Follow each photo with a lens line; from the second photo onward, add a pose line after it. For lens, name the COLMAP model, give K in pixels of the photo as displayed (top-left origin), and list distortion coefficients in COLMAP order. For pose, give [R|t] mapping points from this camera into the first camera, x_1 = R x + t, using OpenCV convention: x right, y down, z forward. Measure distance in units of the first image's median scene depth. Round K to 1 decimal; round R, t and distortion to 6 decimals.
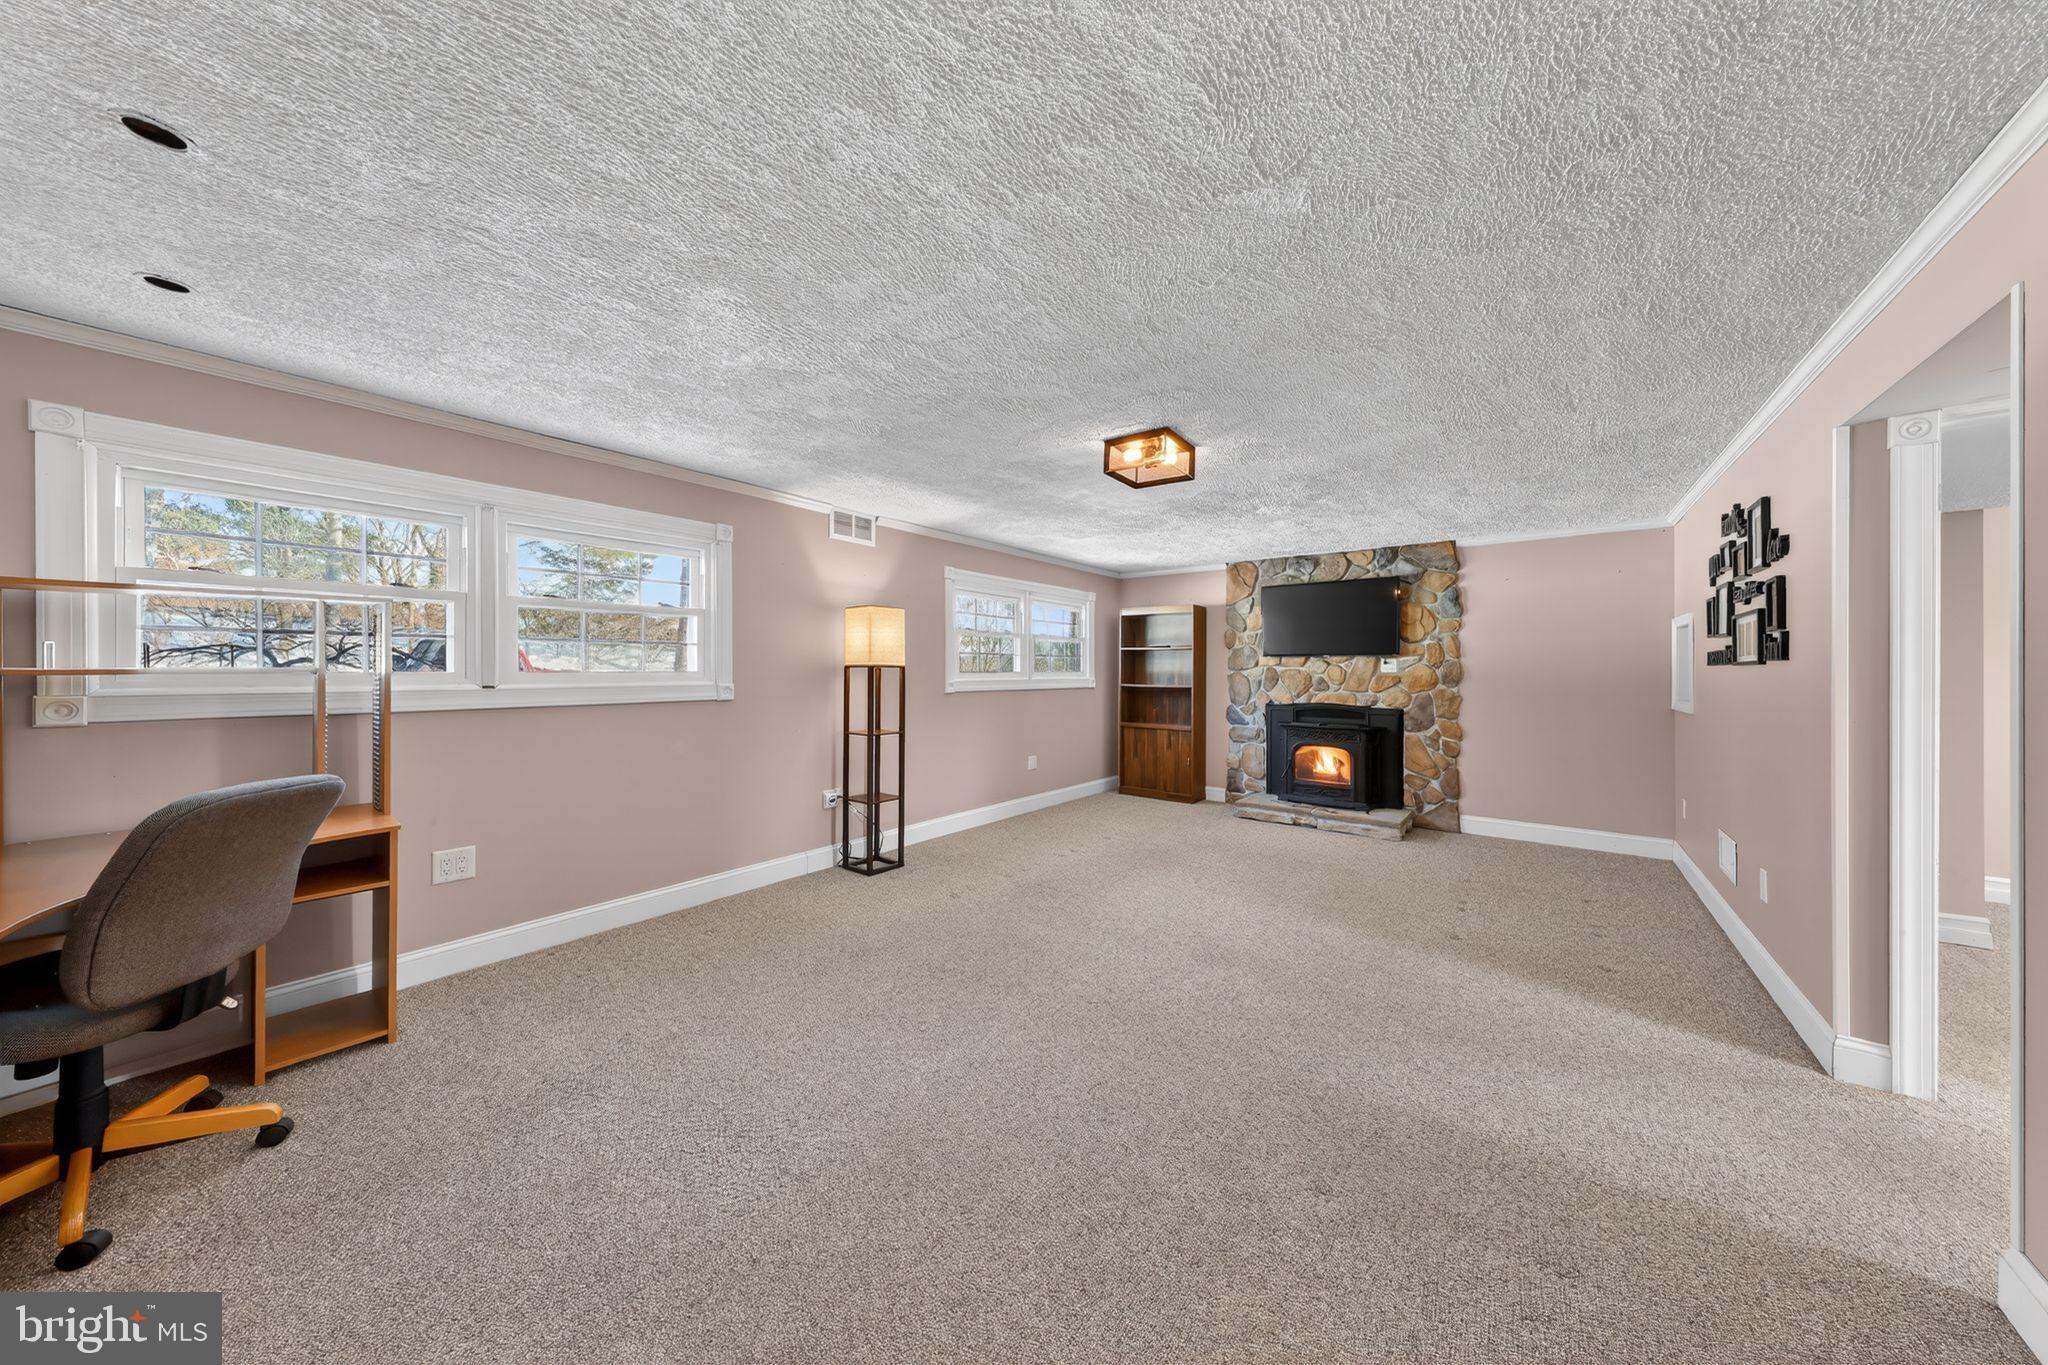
lens RADIAL K [[648.8, 0, 1026.2], [0, 648.8, 669.8], [0, 0, 1]] dist [-0.000694, -0.000022]
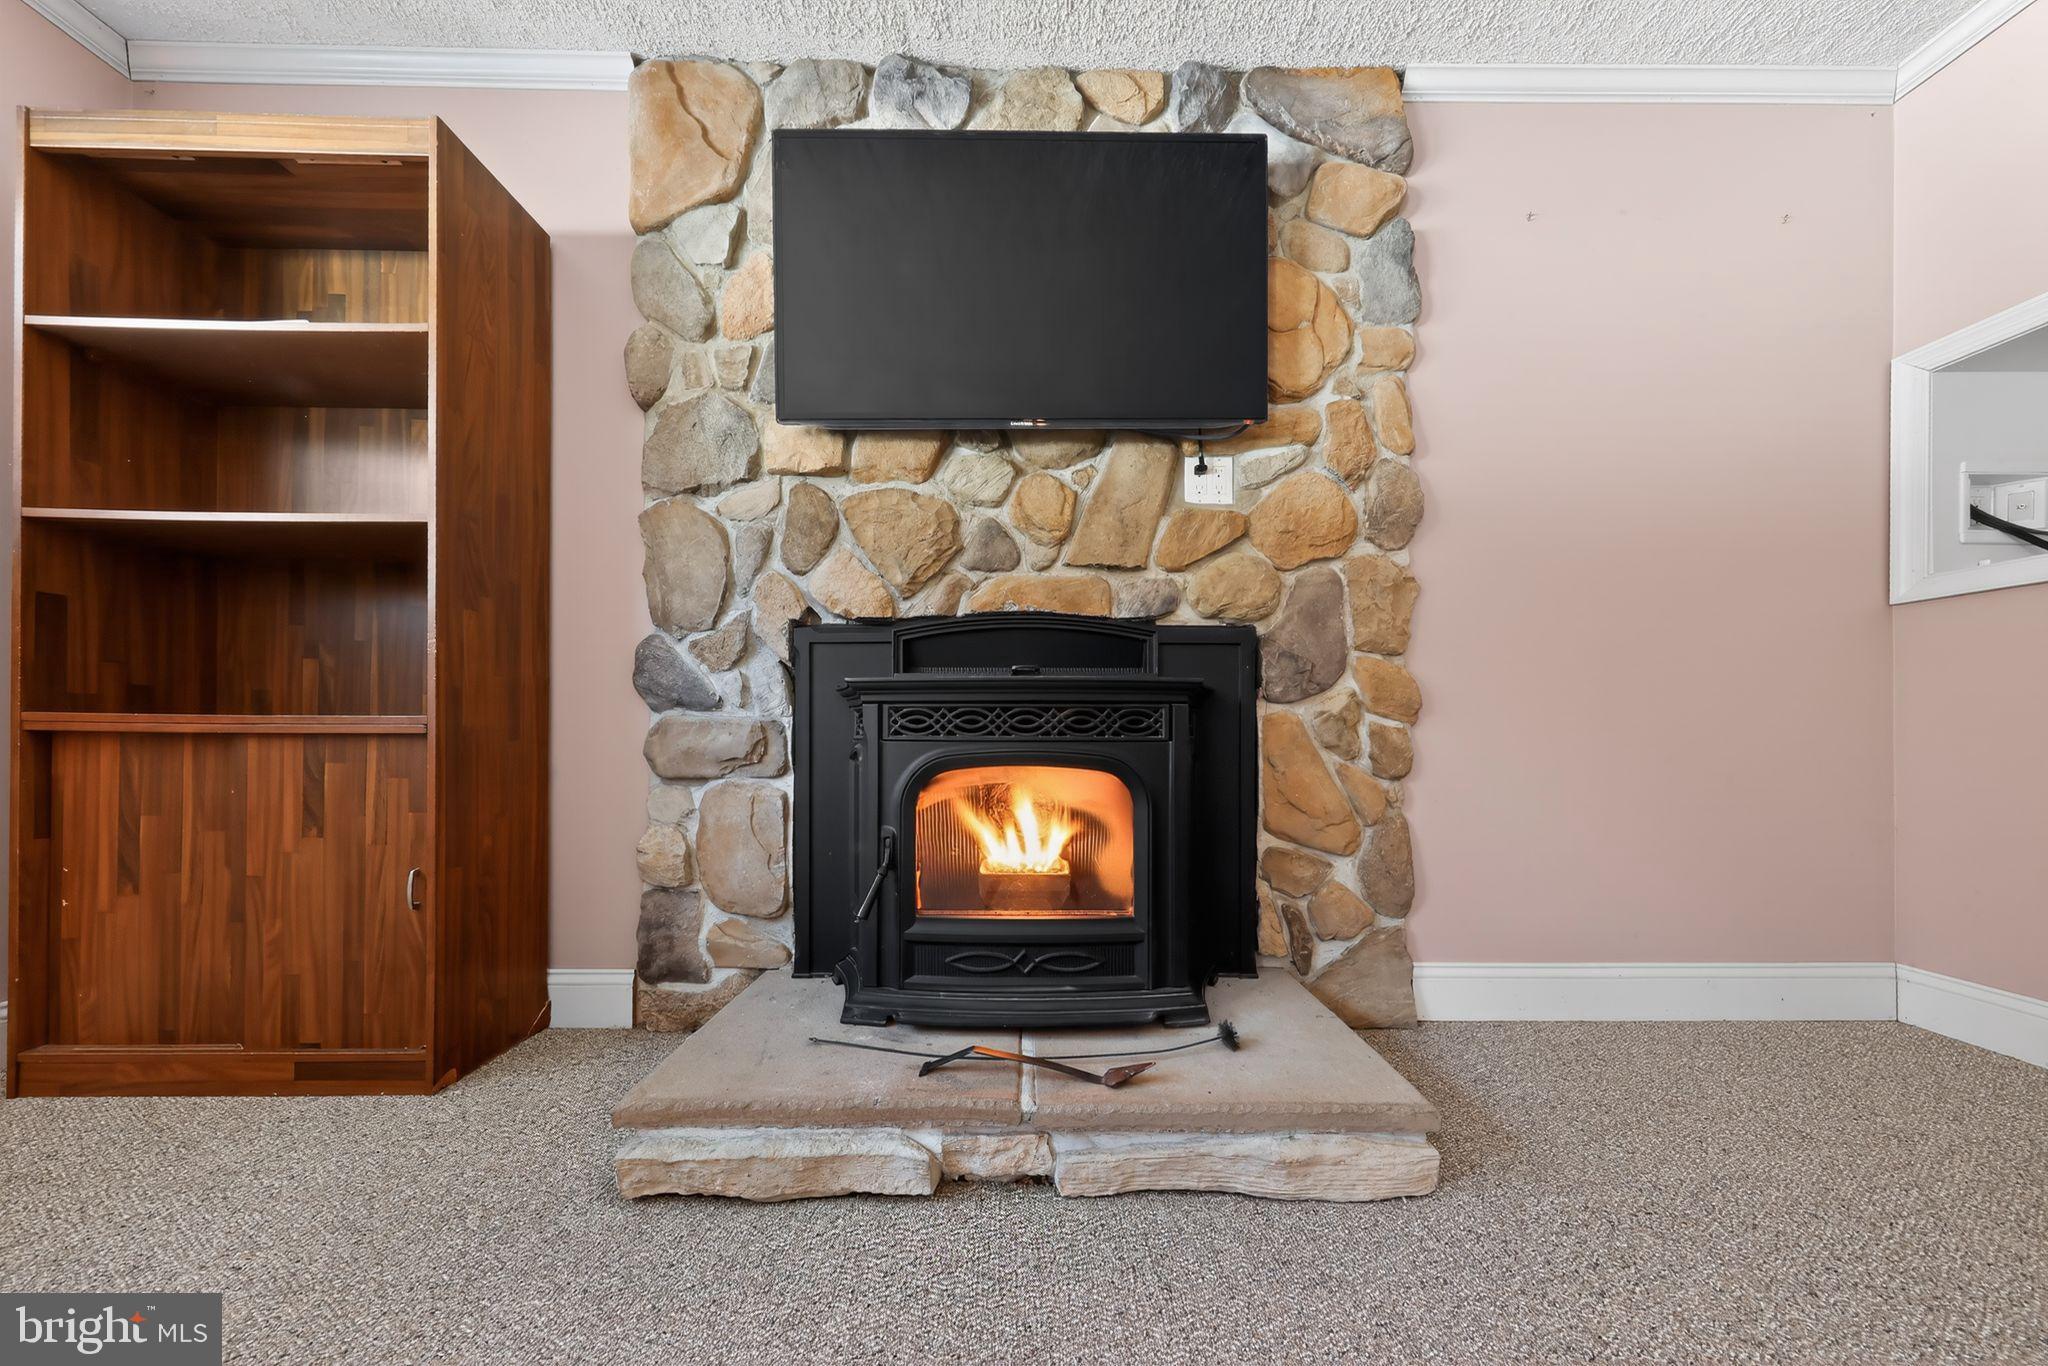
lens RADIAL K [[660.8, 0, 1026.2], [0, 660.8, 742.3], [0, 0, 1]] dist [-0.000372, -0.000028]
pose [[0.779620, -0.002689, 0.626248, 0.301706], [0.001442, 0.999996, 0.002498, 0.107427], [-0.626252, -0.001044, 0.779620, 0.800235]]
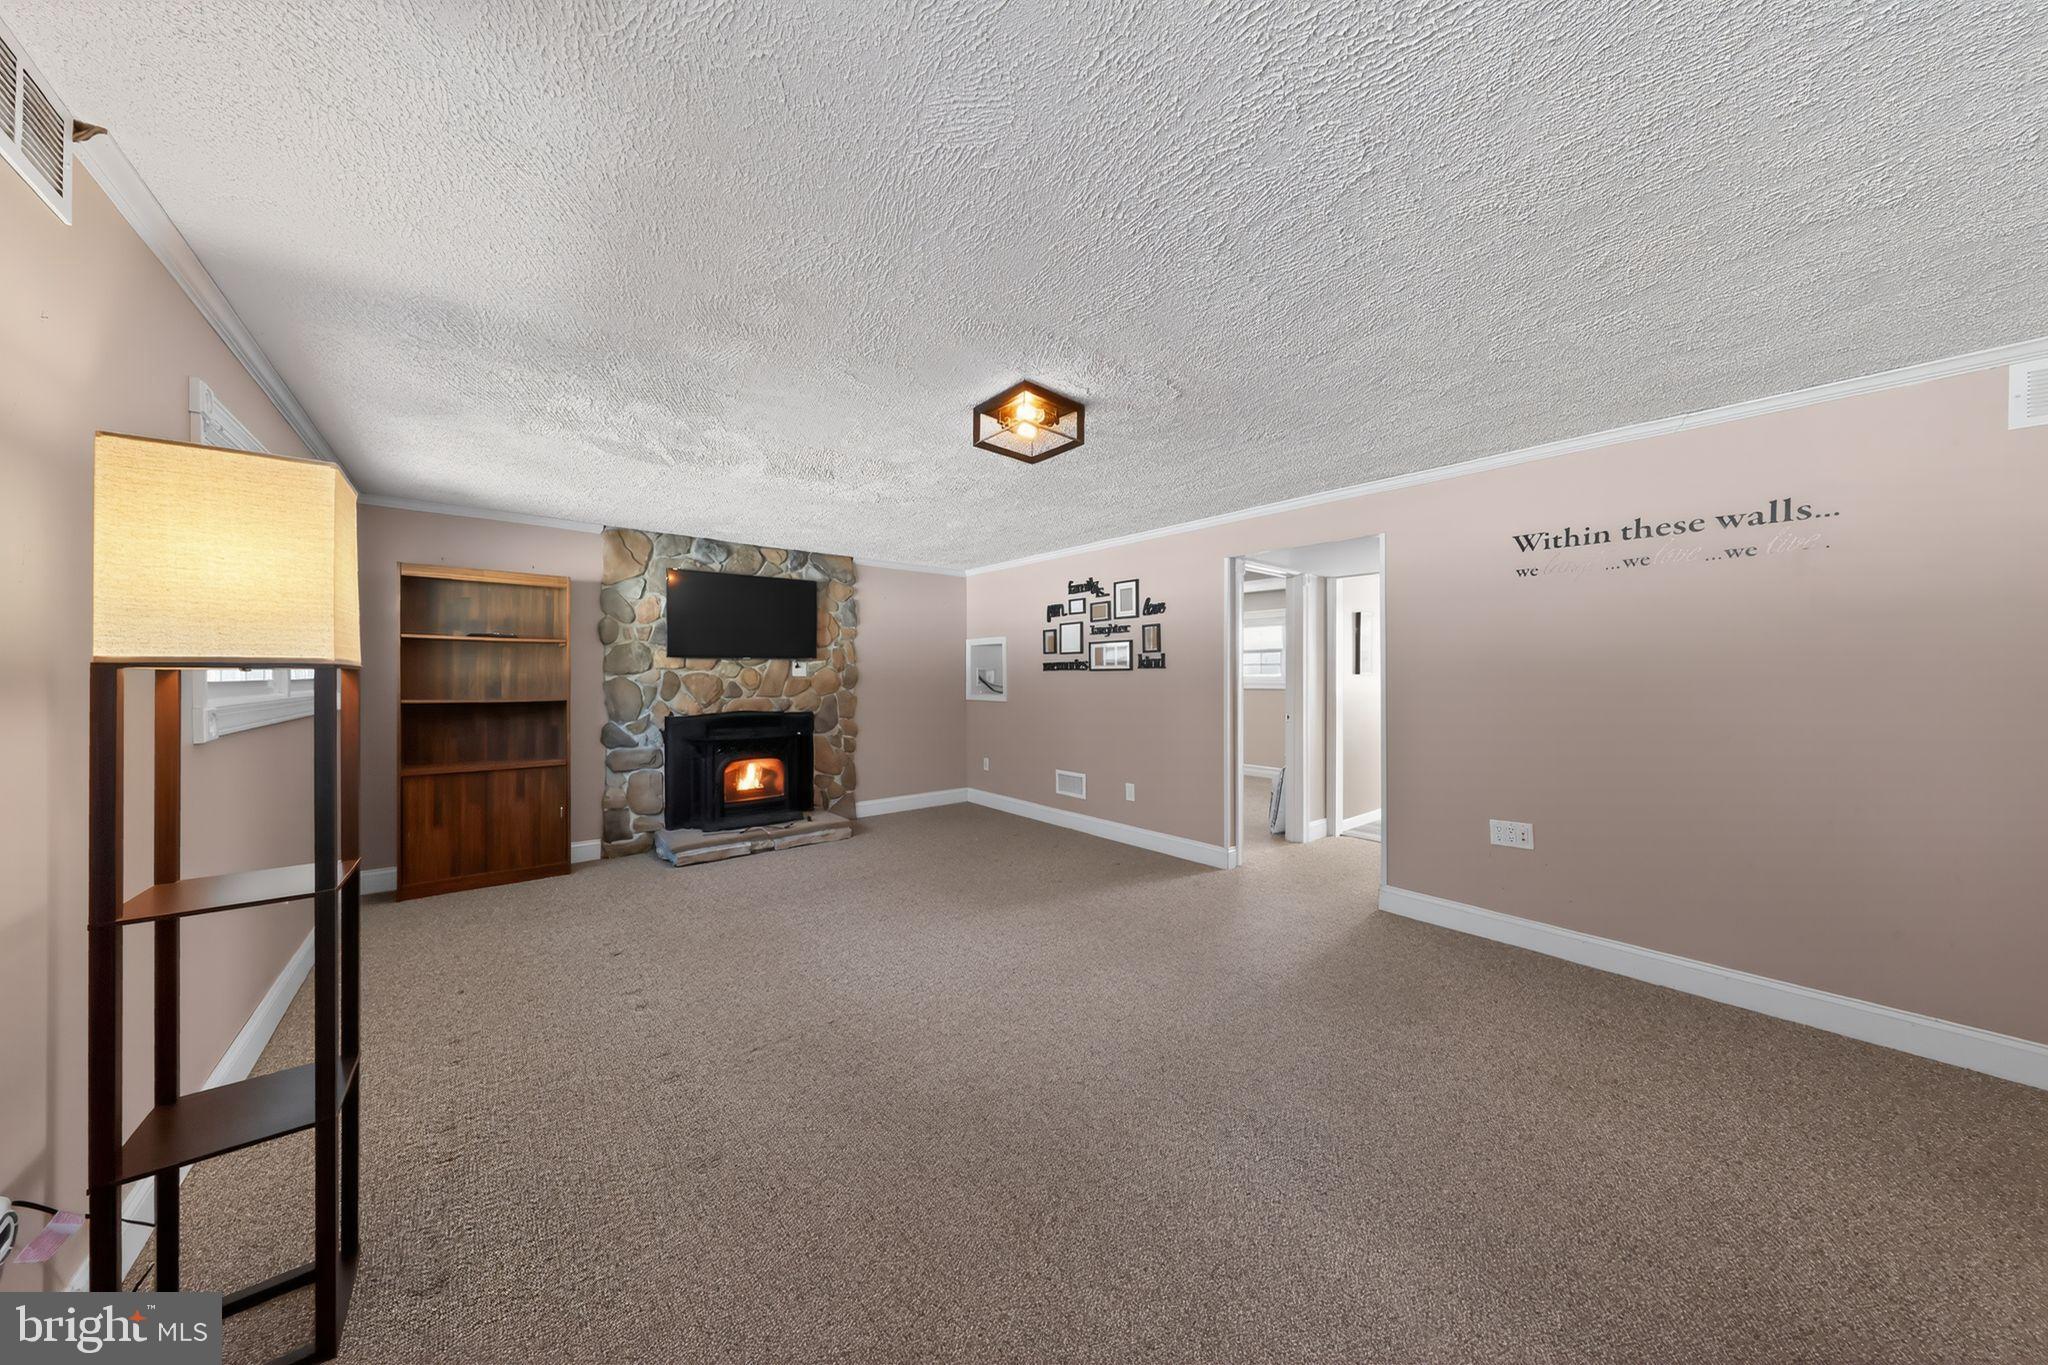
lens RADIAL K [[648.8, 0, 1026.2], [0, 648.8, 669.8], [0, 0, 1]] dist [-0.000694, -0.000022]
pose [[0.208116, 0.003213, 0.978099, -0.335830], [0.001631, 0.999992, -0.003632, -0.001308], [-0.978103, 0.002351, 0.208109, 0.440171]]
